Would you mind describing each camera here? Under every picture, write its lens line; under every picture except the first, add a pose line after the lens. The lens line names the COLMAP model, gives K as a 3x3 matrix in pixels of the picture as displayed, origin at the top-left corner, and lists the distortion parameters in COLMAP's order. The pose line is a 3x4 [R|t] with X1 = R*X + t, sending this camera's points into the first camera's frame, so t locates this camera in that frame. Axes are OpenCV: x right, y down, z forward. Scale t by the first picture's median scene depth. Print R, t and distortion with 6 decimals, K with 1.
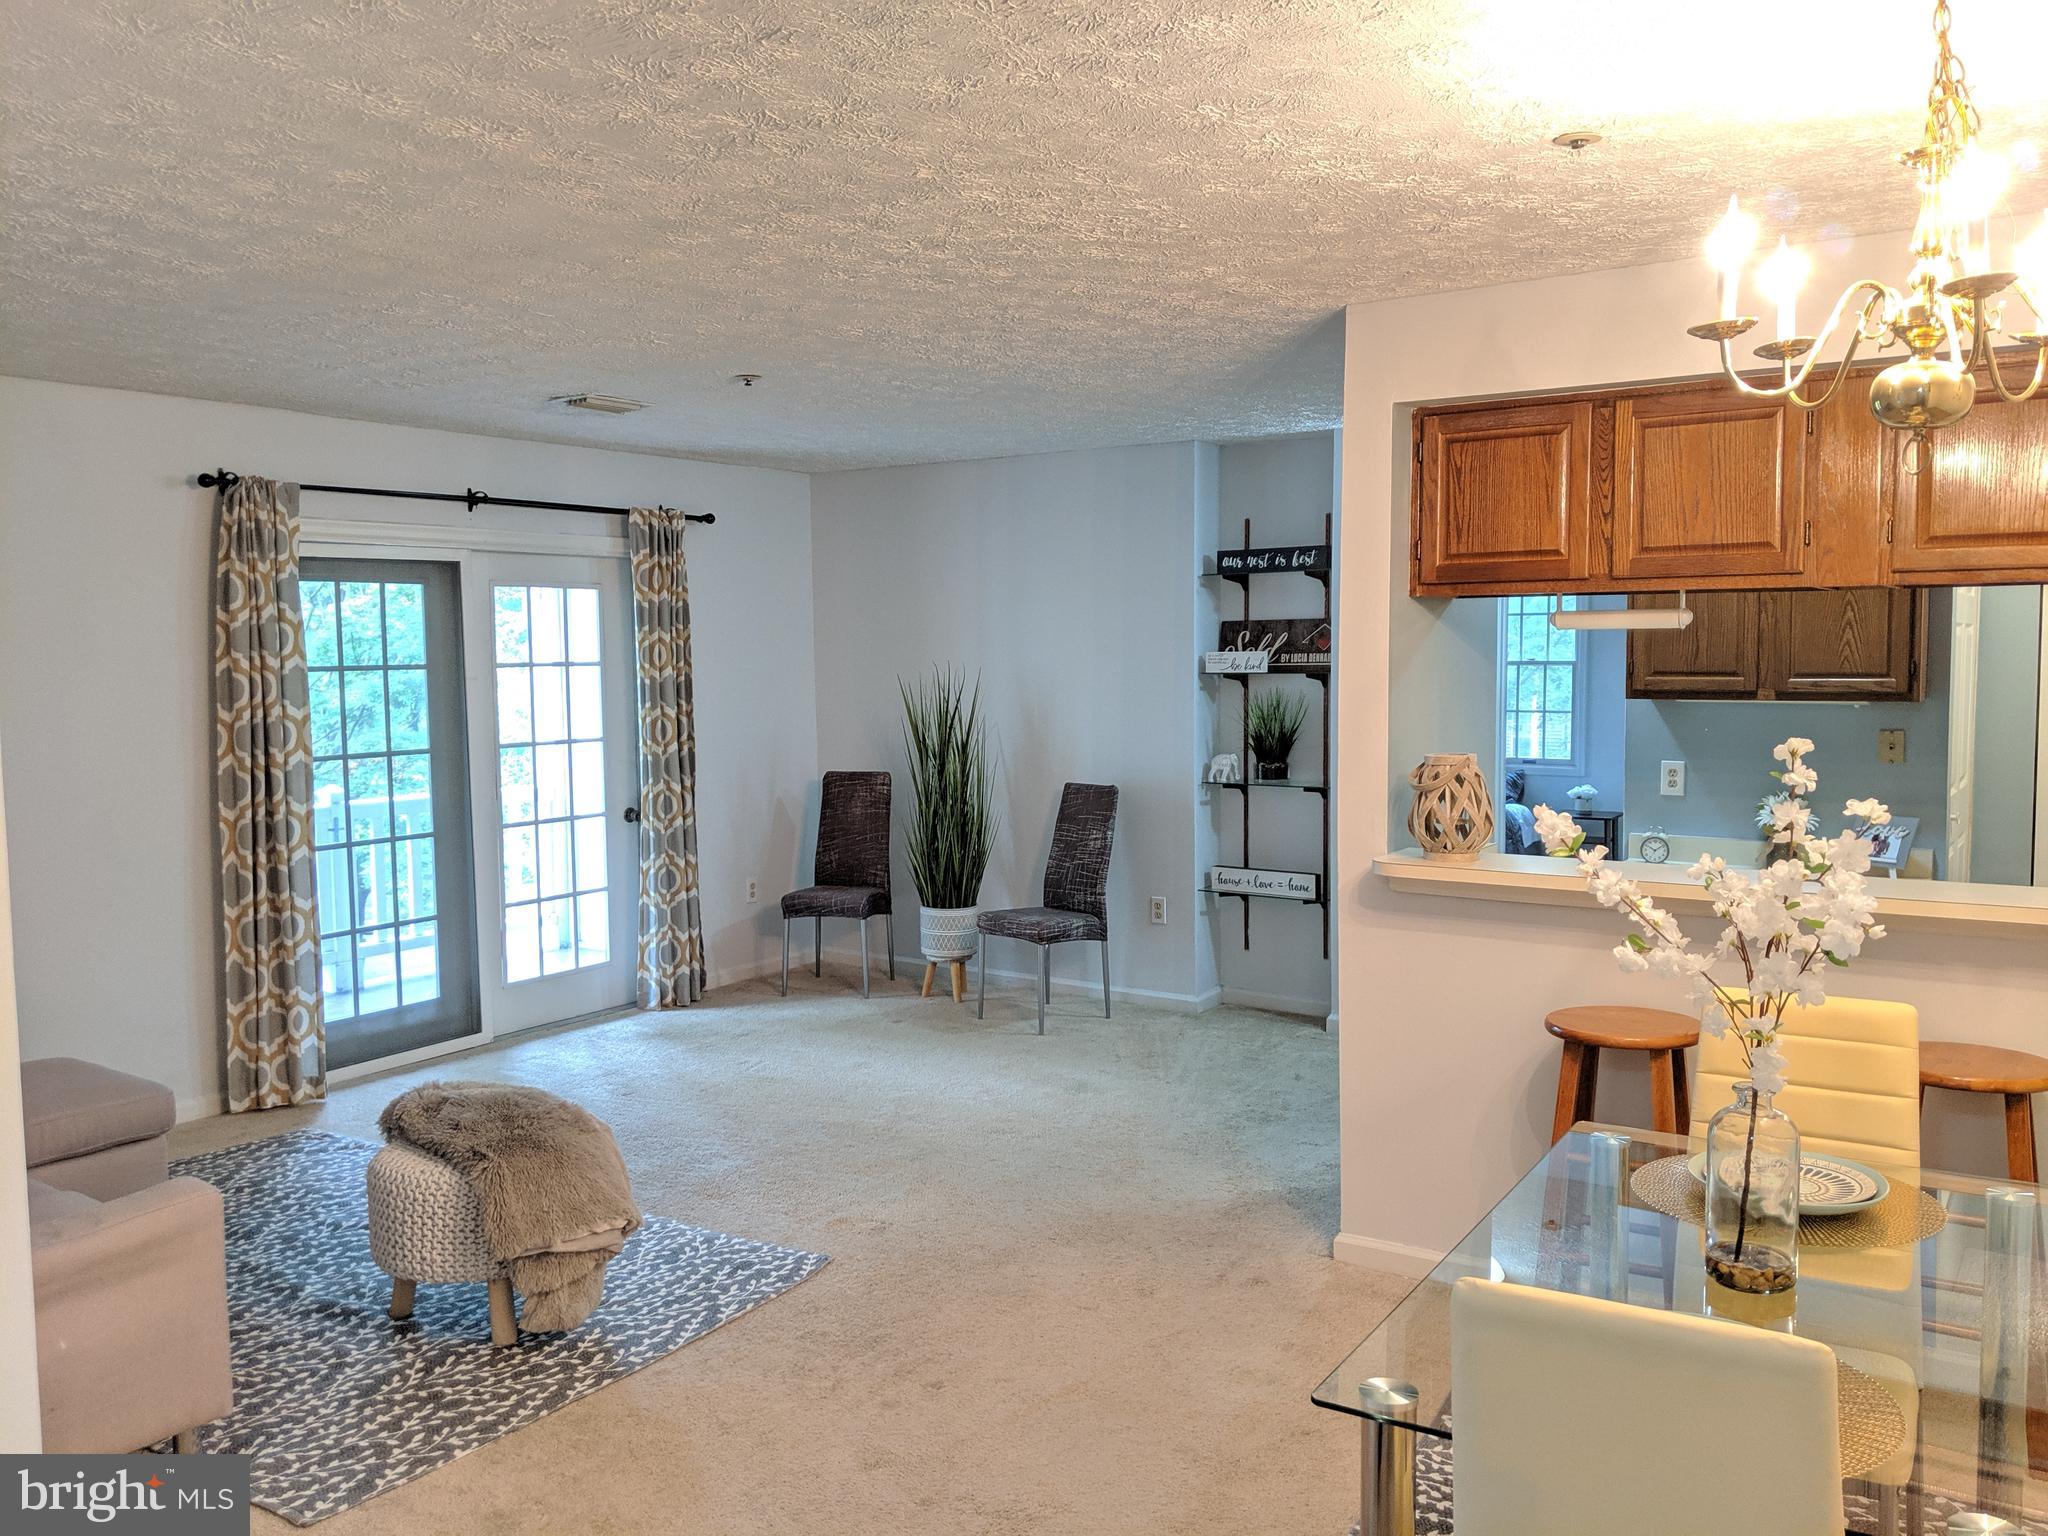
lens RADIAL K [[1627.5, 0, 1024.0], [0, 1627.5, 768.0], [0, 0, 1]] dist [0.178461, -0.424843]
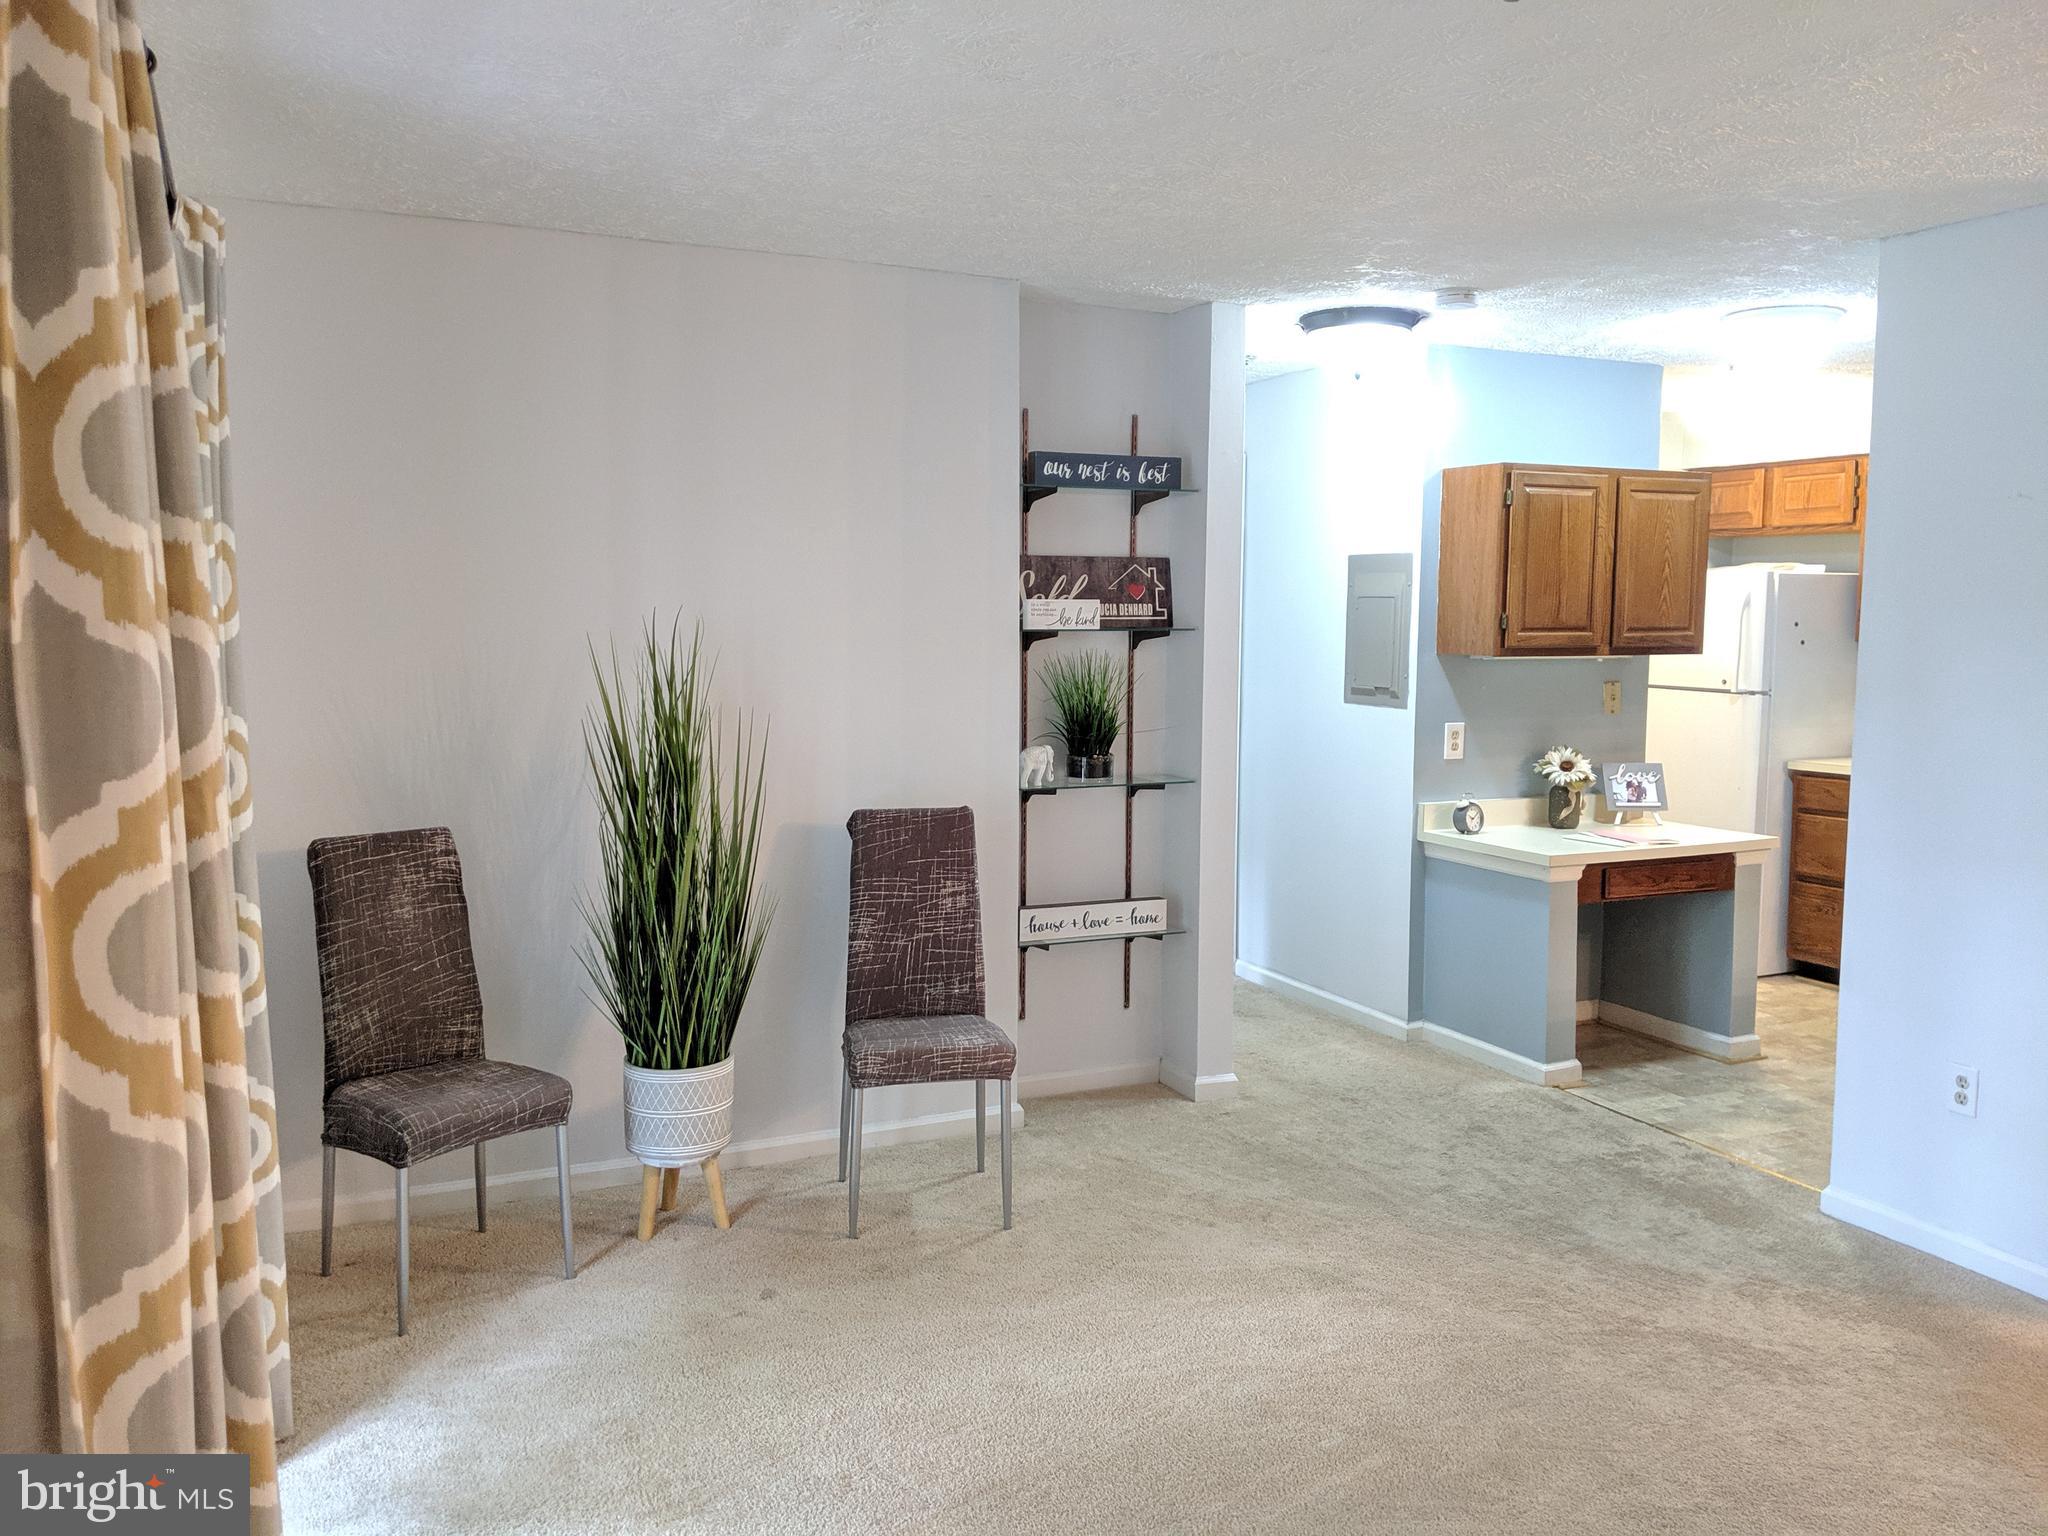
lens RADIAL K [[1627.5, 0, 1024.0], [0, 1627.5, 768.0], [0, 0, 1]] dist [0.178461, -0.424843]
pose [[0.508597, -0.072903, 0.857913, -0.484541], [0.054310, 0.997141, 0.052538, -0.036965], [-0.859290, 0.019872, 0.511102, 0.660286]]
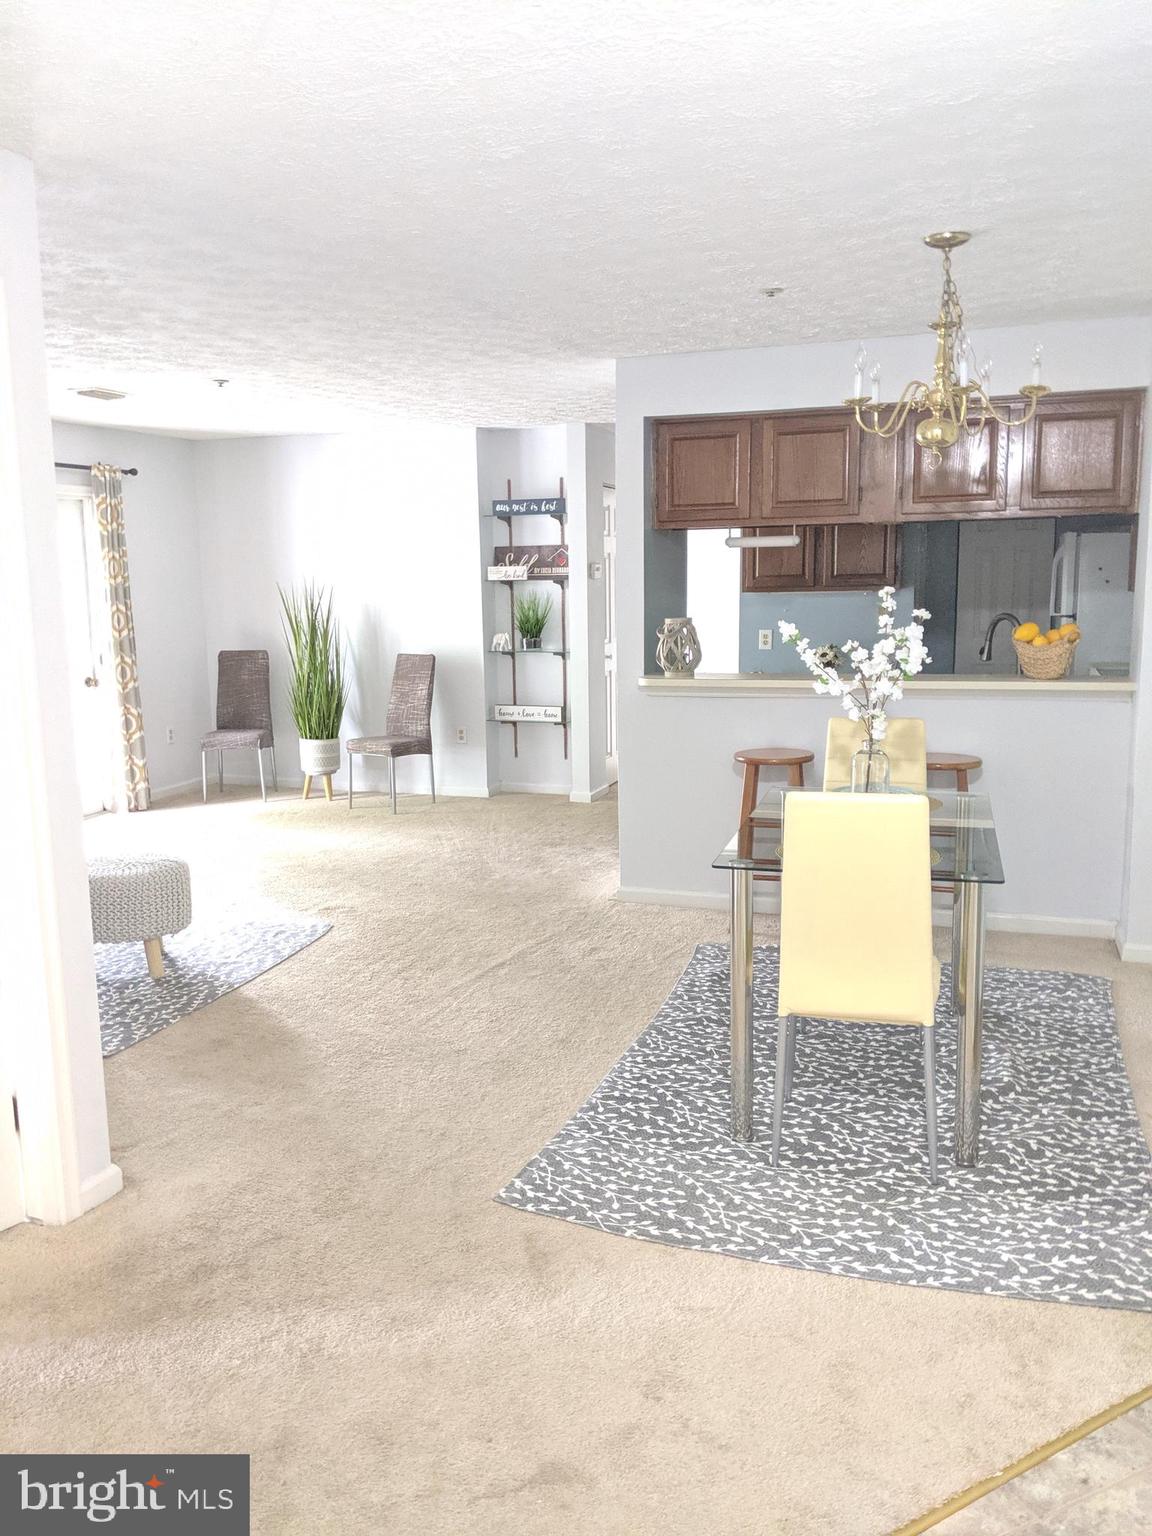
lens RADIAL K [[1220.6, 0, 576.0], [0, 1220.6, 768.0], [0, 0, 1]] dist [0.178461, -0.424843]
pose [[0.964644, -0.047152, 0.259306, -0.120534], [0.025574, 0.995969, 0.085970, 0.022008], [-0.262314, -0.076299, 0.961961, -0.163556]]
